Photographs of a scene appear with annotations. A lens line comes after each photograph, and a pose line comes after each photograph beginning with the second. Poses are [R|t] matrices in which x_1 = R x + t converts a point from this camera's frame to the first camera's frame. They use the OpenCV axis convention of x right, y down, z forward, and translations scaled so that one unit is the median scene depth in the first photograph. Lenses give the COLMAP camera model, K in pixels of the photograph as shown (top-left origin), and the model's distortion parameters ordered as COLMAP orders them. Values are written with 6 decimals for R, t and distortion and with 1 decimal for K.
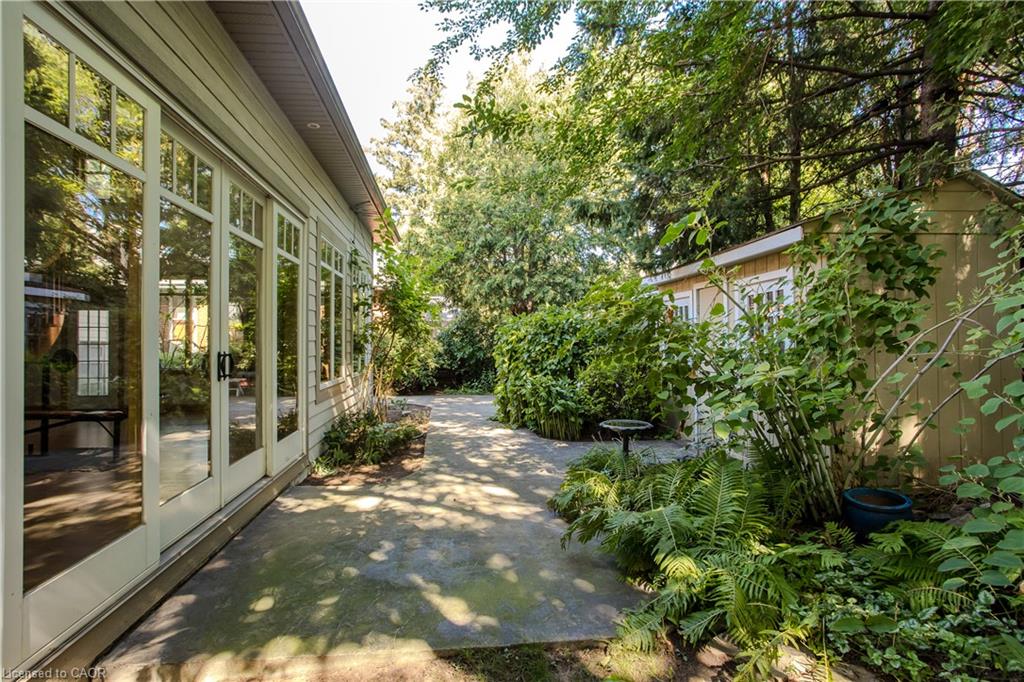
lens RADIAL K [[487.9, 0, 510.9], [0, 487.9, 342.1], [0, 0, 1]] dist [-0.001335, -0.000010]
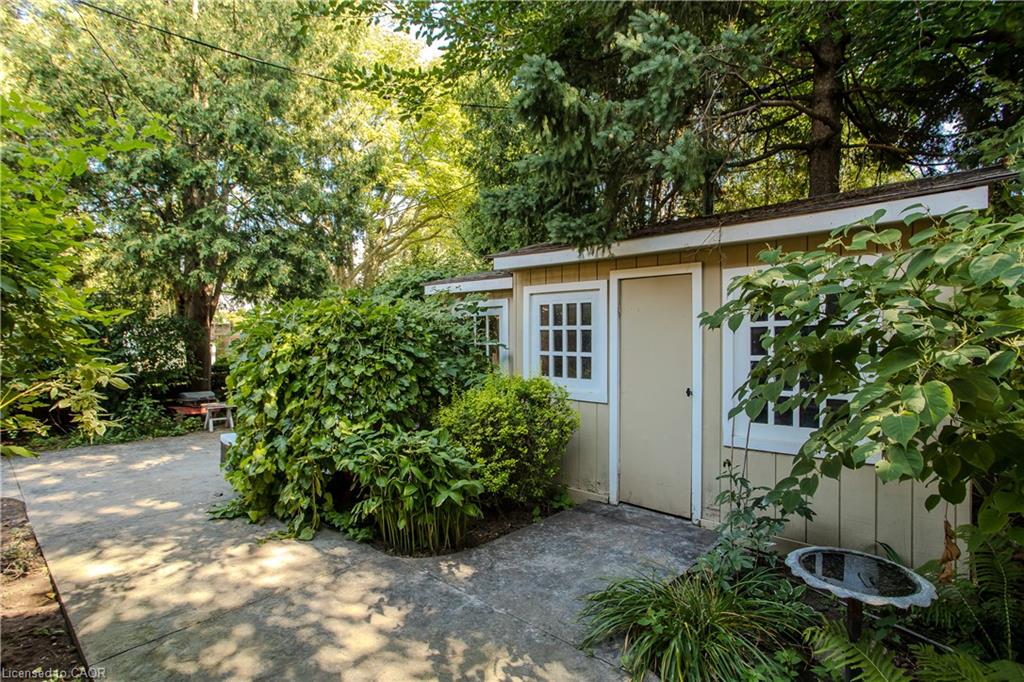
lens RADIAL K [[487.9, 0, 511.9], [0, 487.9, 339.7], [0, 0, 1]] dist [-0.001335, -0.000010]
pose [[0.761320, 0.004257, 0.648362, -0.154046], [-0.007621, 0.999968, 0.002383, -0.021863], [-0.648331, -0.006755, 0.761328, 0.517597]]
